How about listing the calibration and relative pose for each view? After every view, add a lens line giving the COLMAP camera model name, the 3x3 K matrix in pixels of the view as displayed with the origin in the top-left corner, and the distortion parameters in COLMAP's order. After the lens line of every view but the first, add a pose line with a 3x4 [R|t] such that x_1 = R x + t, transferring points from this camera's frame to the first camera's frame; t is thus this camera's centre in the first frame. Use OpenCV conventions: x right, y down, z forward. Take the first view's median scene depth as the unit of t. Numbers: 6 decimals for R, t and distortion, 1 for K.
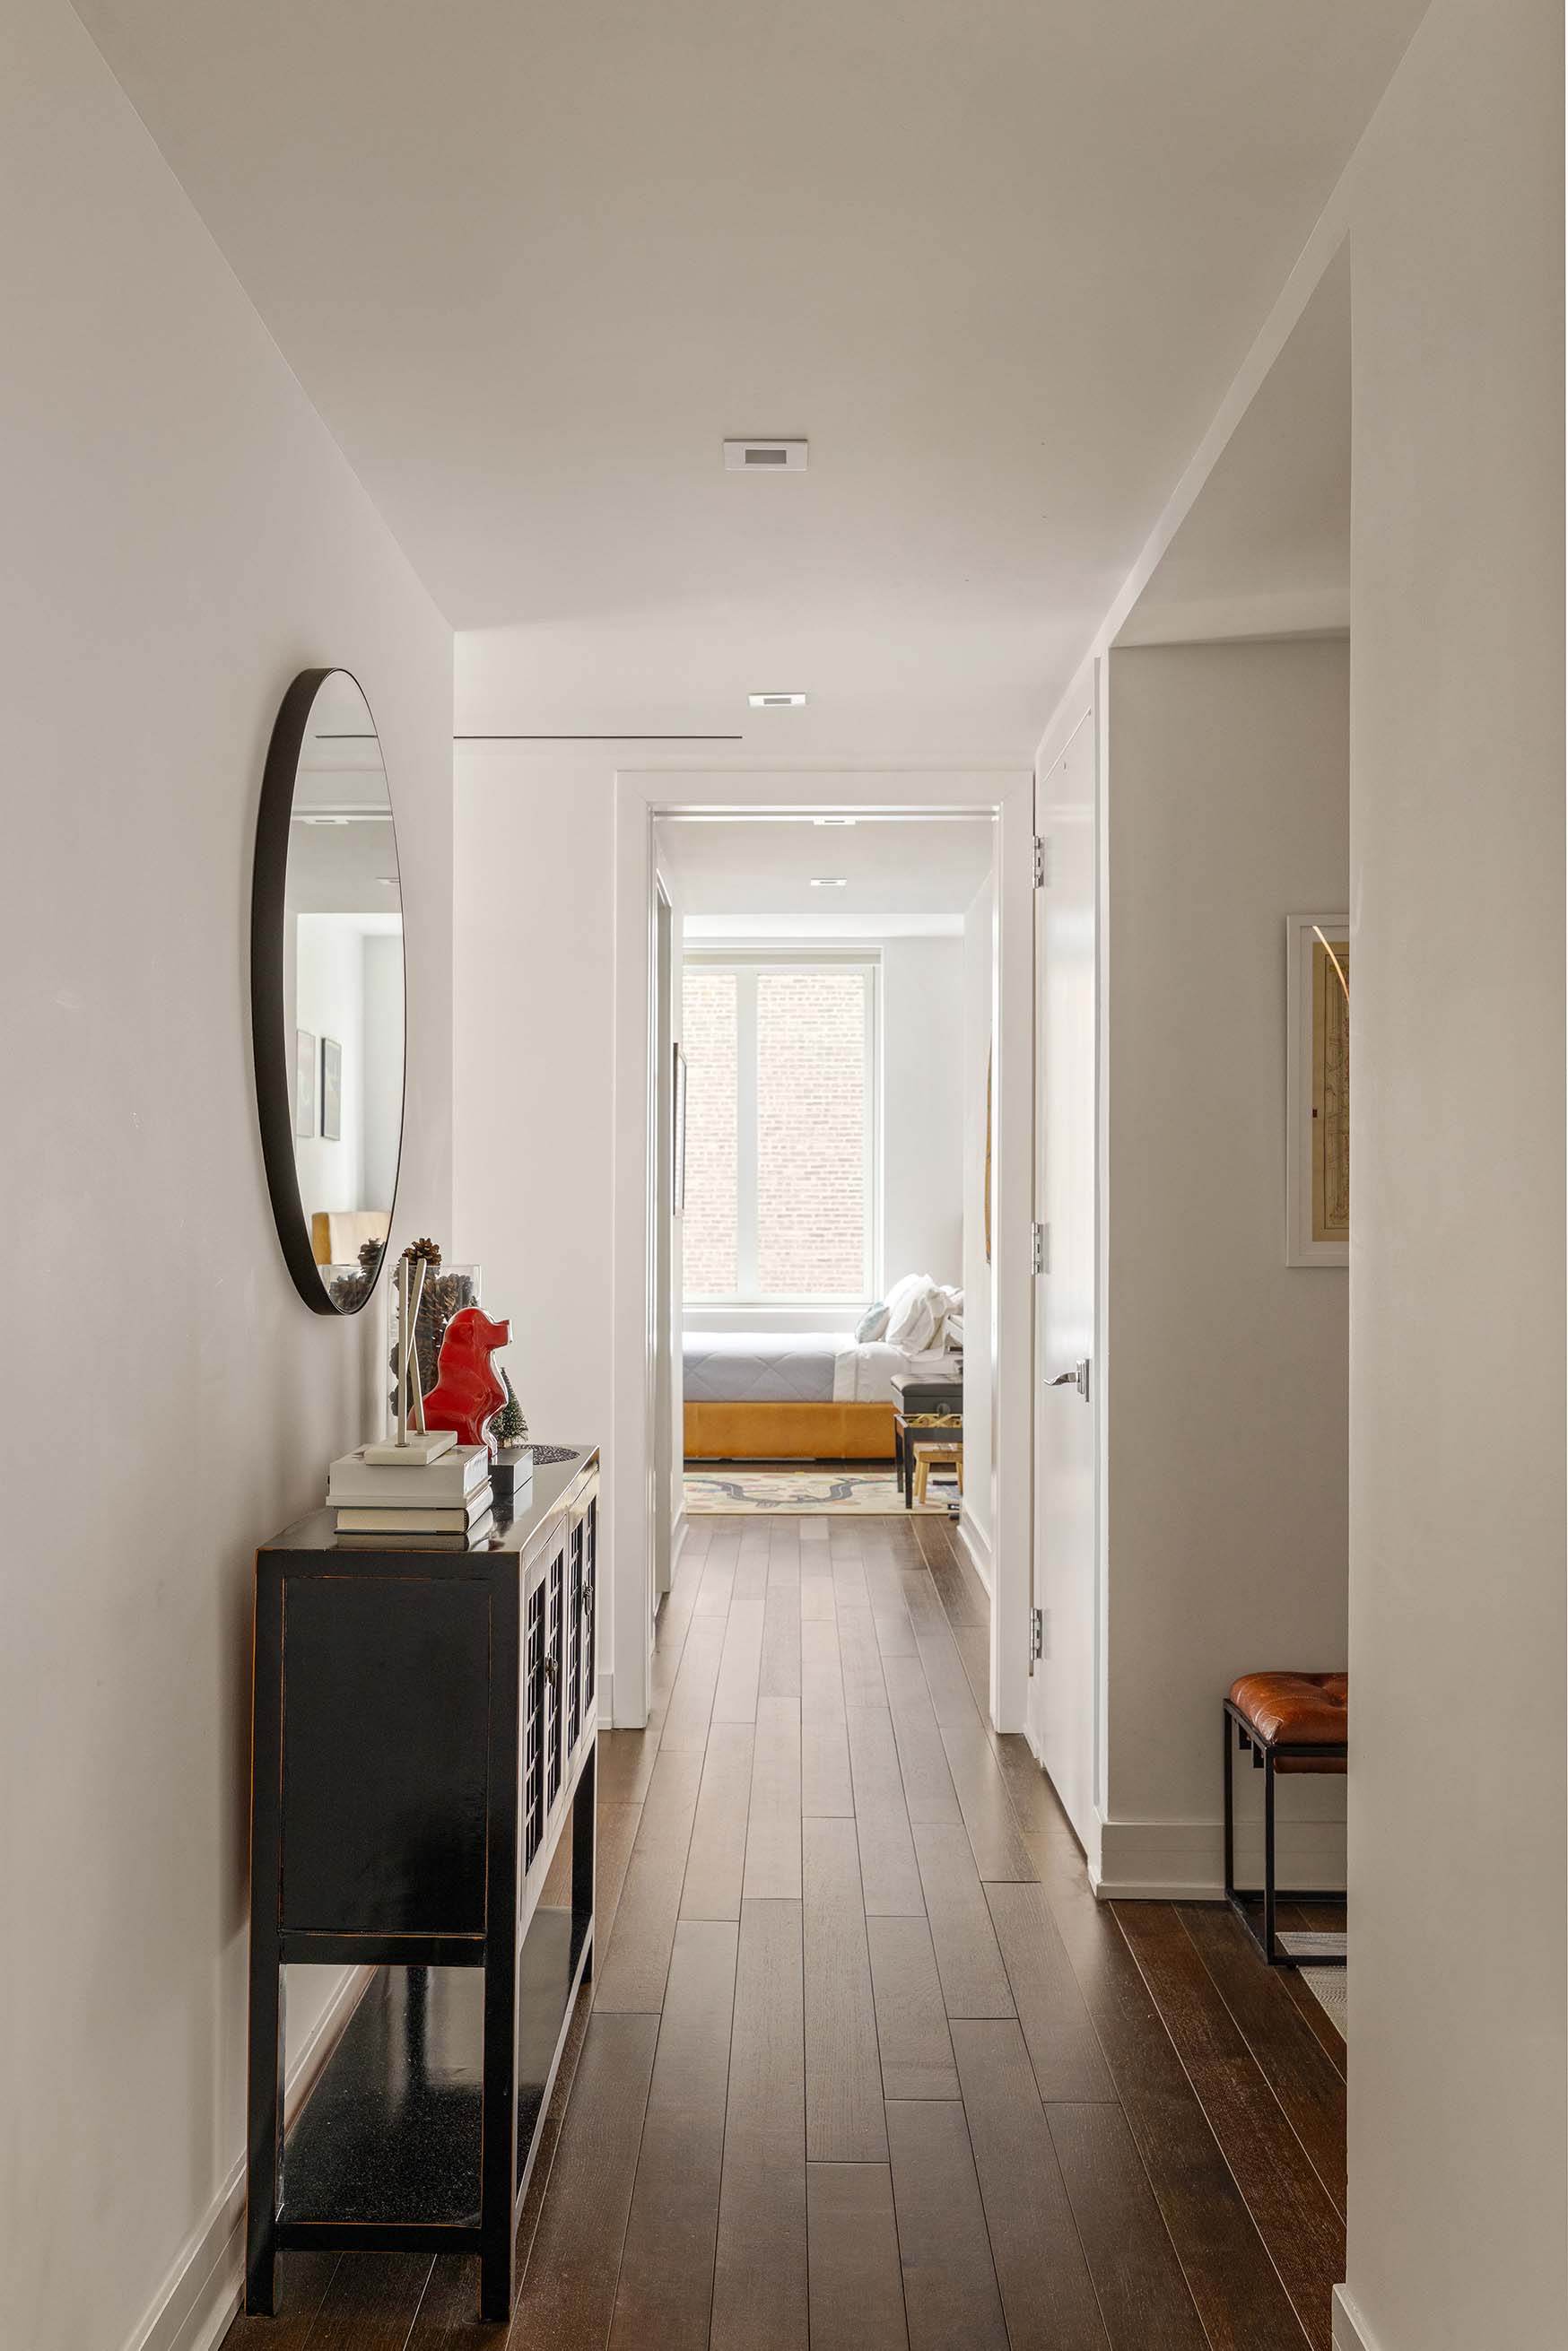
lens RADIAL K [[2318.8, 0, 784.0], [0, 2318.8, 1175.5], [0, 0, 1]] dist [-0.000308, -0.000072]
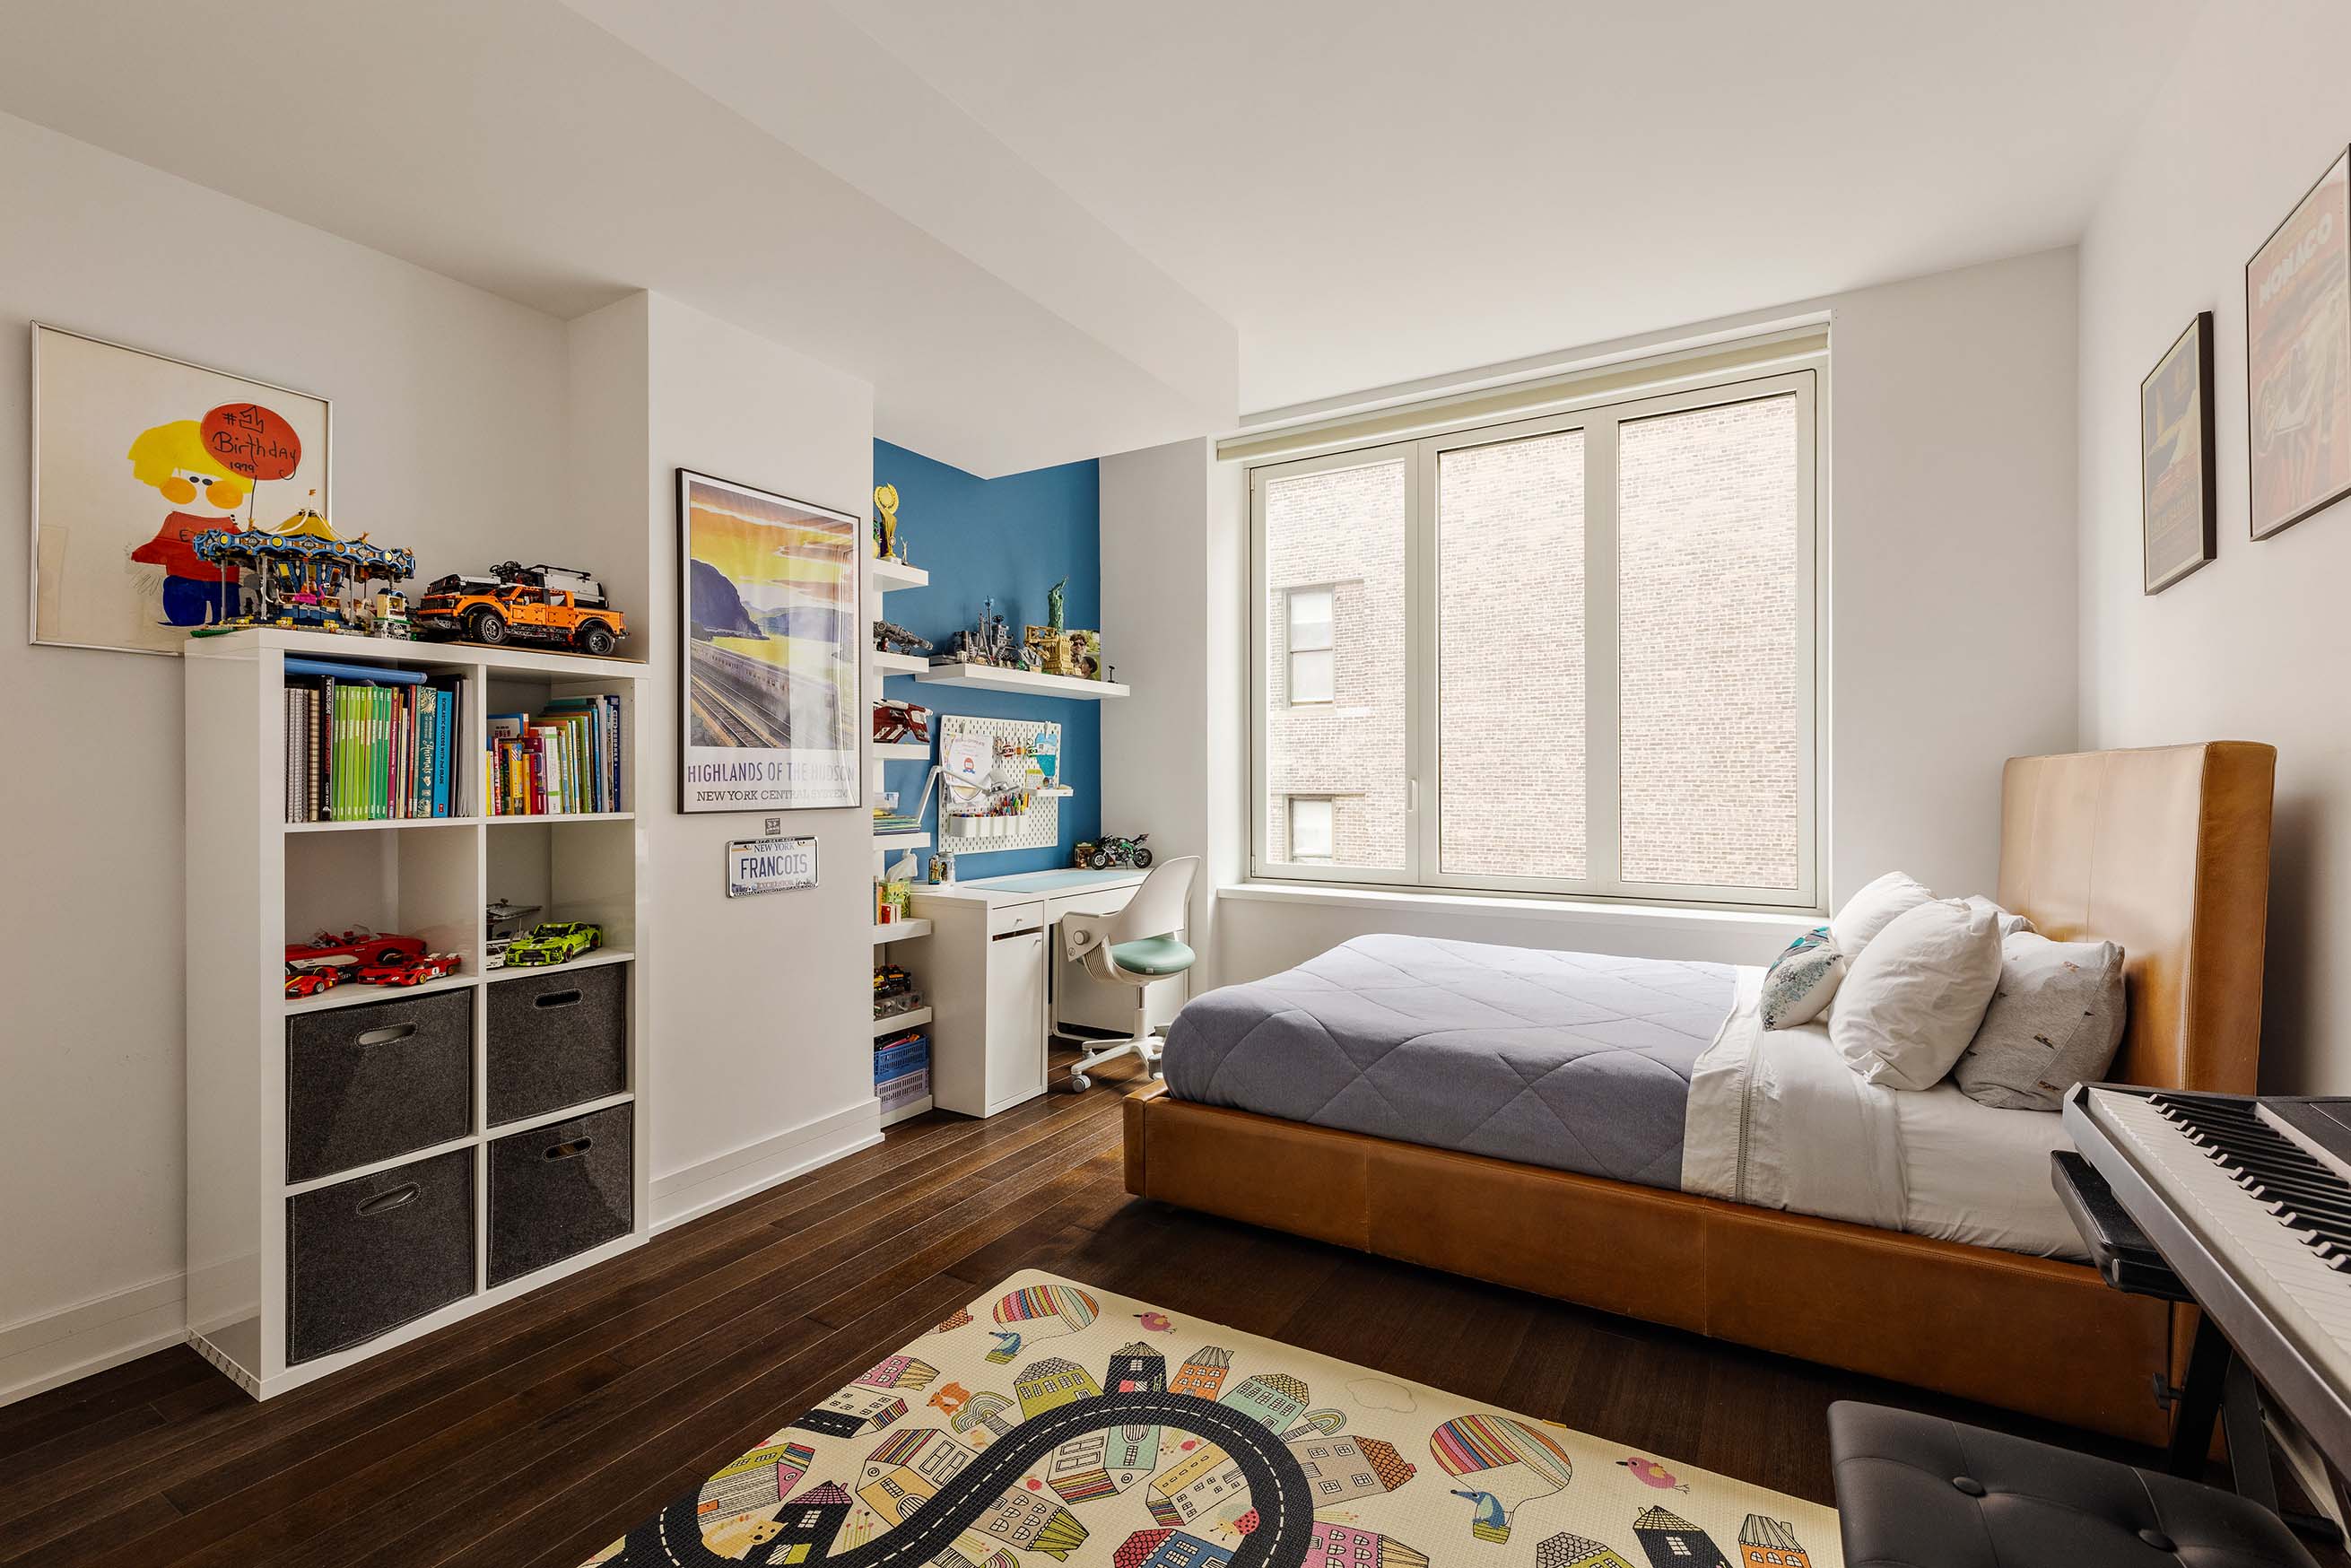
lens RADIAL K [[1040.0, 0, 1175.5], [0, 1040.0, 784.0], [0, 0, 1]] dist [-0.000048, -0.000005]
pose [[0.860414, -0.006719, -0.509552, 0.037547], [0.013274, 0.999869, 0.009228, 0.020938], [0.509423, -0.014704, 0.860391, 0.768469]]
